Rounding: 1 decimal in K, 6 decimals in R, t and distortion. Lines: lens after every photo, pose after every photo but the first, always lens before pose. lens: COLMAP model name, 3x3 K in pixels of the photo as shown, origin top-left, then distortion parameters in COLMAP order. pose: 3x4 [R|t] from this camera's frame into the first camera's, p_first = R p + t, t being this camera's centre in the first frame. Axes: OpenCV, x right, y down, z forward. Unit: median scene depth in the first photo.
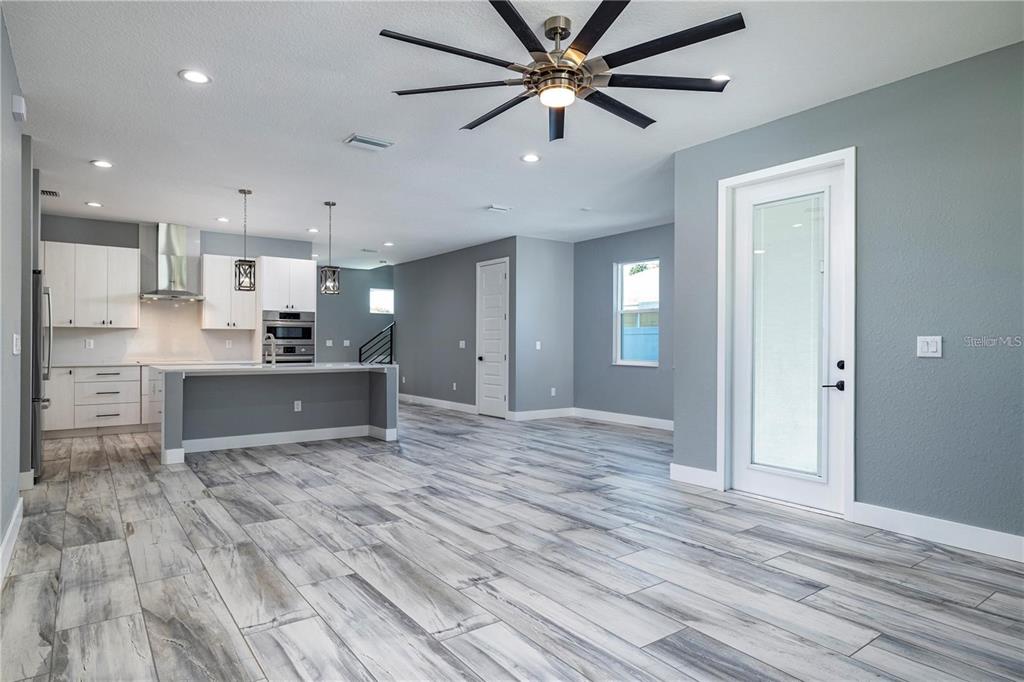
lens RADIAL K [[593.8, 0, 509.5], [0, 593.8, 341.8], [0, 0, 1]] dist [0.007771, 0.000656]
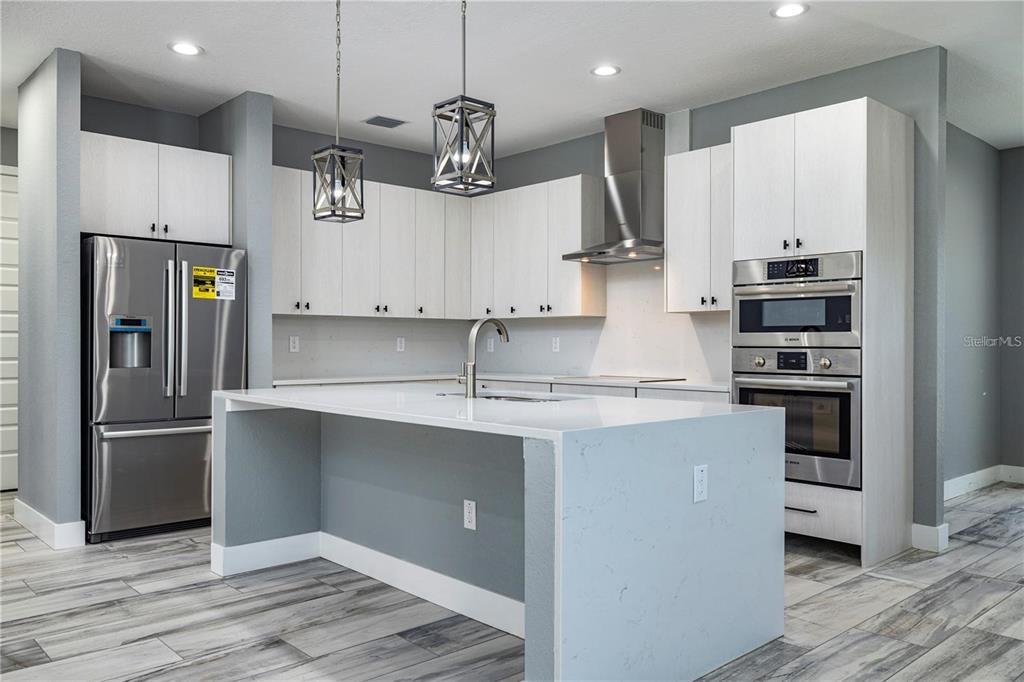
lens RADIAL K [[792.7, 0, 513.4], [0, 792.7, 342.8], [0, 0, 1]] dist [-0.006816, 0.002278]
pose [[0.117097, -0.003088, -0.993116, 0.190107], [0.001719, 0.999994, -0.002907, 0.006907], [0.993119, -0.001367, 0.117102, 1.444973]]
